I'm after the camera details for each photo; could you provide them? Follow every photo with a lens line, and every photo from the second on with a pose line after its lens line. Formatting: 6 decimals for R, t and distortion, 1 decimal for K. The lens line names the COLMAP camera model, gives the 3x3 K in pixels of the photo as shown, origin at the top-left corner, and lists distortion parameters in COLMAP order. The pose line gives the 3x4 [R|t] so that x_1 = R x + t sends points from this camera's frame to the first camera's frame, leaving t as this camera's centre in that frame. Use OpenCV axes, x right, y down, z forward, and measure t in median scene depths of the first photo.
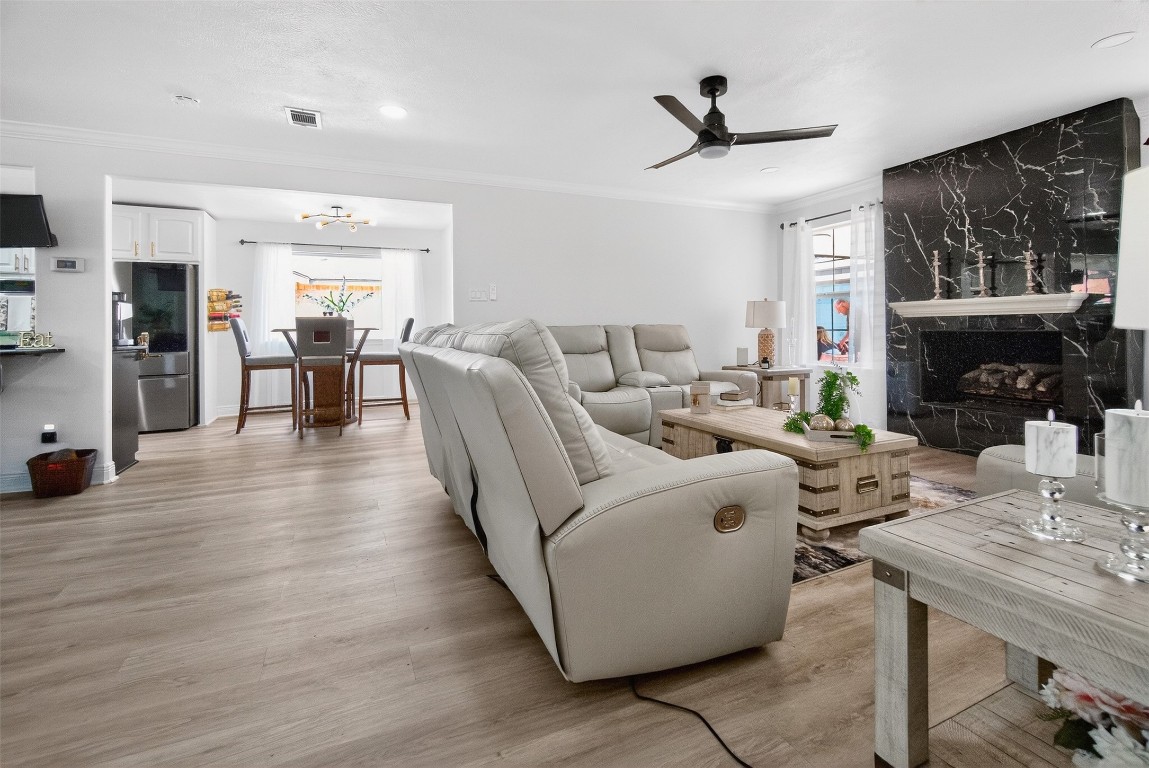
lens RADIAL K [[514.8, 0, 592.3], [0, 514.8, 324.9], [0, 0, 1]] dist [-0.012931, 0.000403]
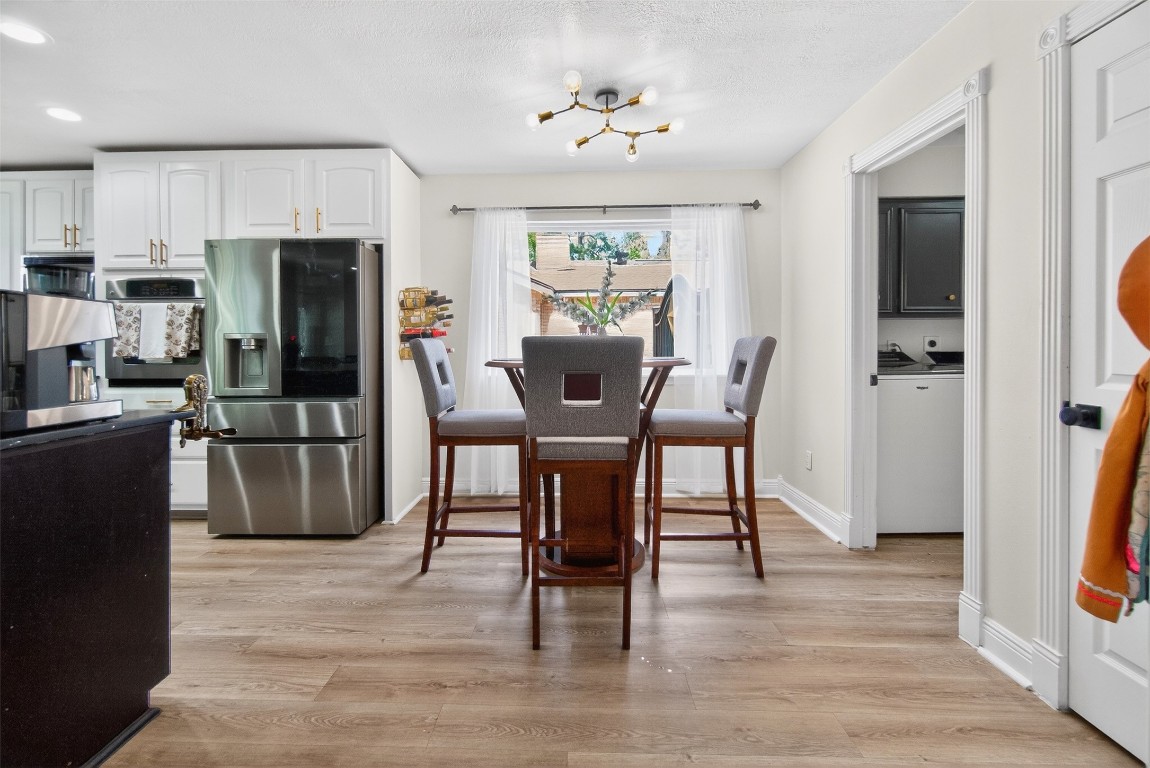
lens RADIAL K [[520.2, 0, 570.9], [0, 520.2, 360.9], [0, 0, 1]] dist [0.001492, 0.000676]
pose [[0.891364, 0.019917, -0.452849, -0.329588], [-0.002556, 0.999239, 0.038917, -0.010950], [0.453280, -0.033531, 0.890737, 0.595970]]
